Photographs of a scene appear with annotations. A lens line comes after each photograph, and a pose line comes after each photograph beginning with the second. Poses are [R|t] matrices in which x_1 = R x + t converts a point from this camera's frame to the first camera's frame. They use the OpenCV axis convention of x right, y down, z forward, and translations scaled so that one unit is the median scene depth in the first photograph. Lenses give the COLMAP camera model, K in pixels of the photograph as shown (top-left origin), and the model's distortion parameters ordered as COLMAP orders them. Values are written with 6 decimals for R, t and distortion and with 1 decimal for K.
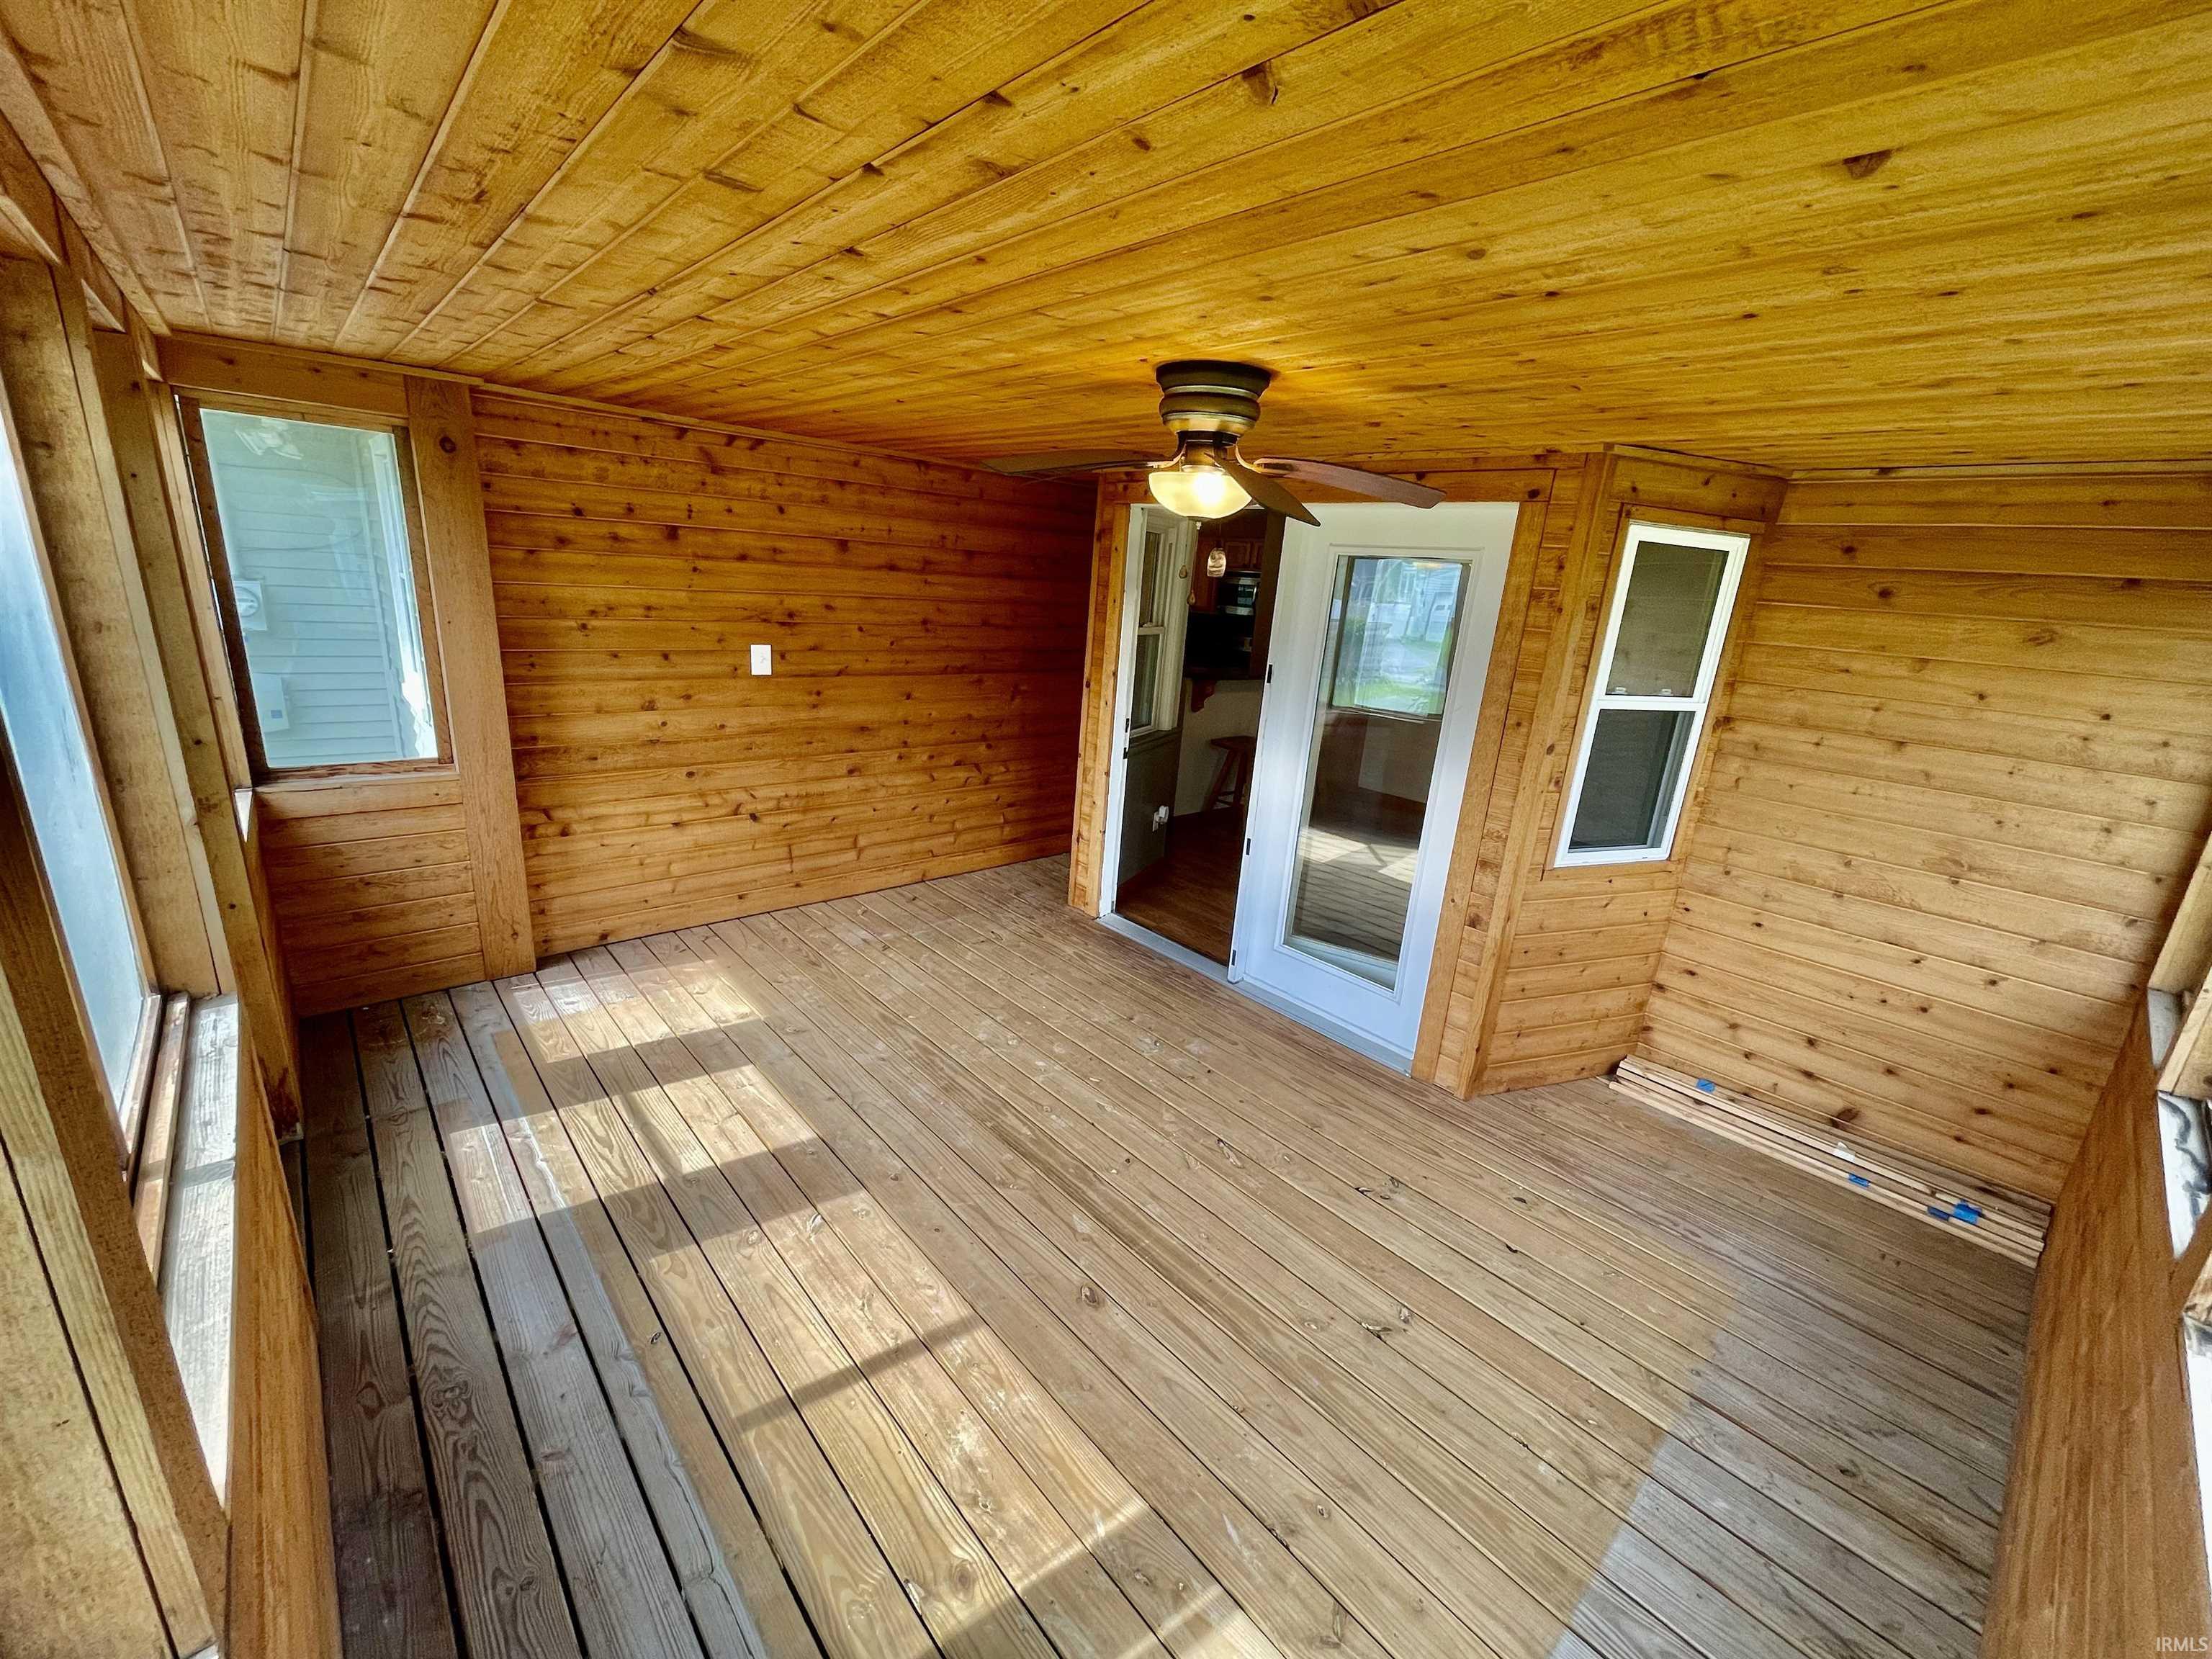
lens RADIAL K [[895.5, 0, 1102.6], [0, 895.5, 840.1], [0, 0, 1]] dist [0.019087, 0.000590]
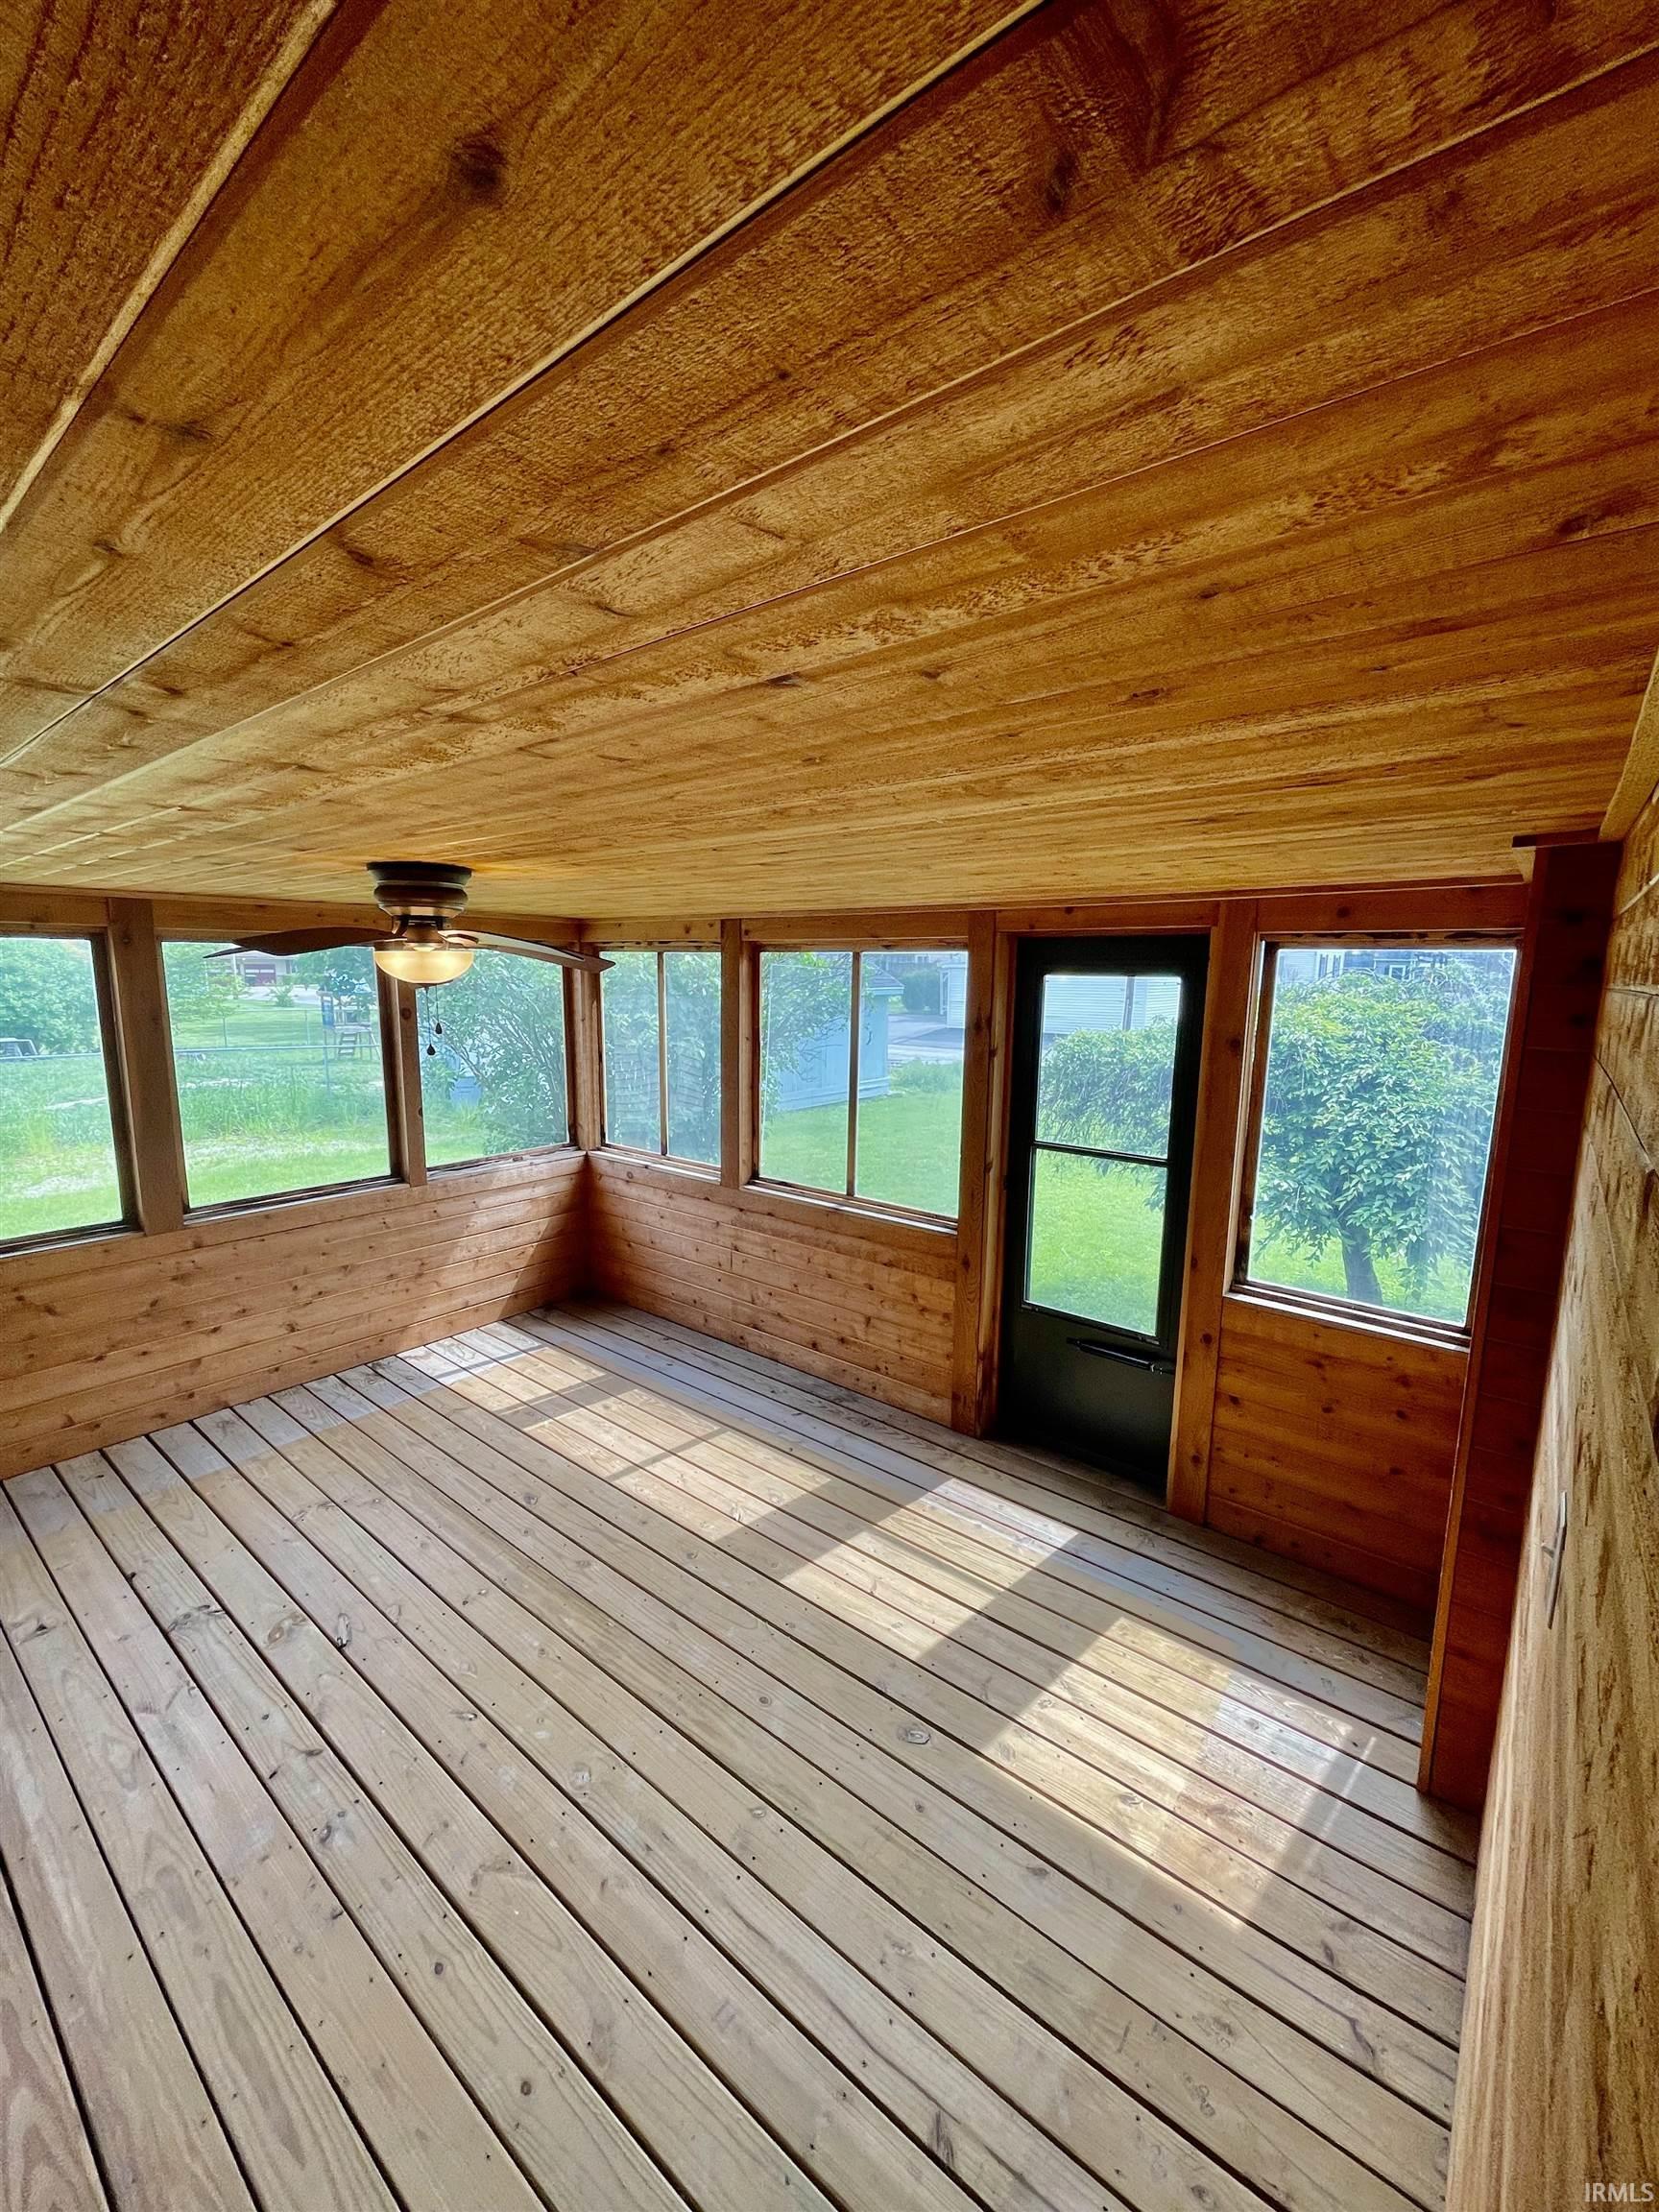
lens RADIAL K [[895.5, 0, 827.1], [0, 895.5, 1114.6], [0, 0, 1]] dist [0.019087, 0.000590]
pose [[-0.984808, -0.051974, -0.165689, -0.198385], [-0.116632, 0.904877, 0.409383, -0.670783], [0.128651, 0.422488, -0.897192, 1.963961]]
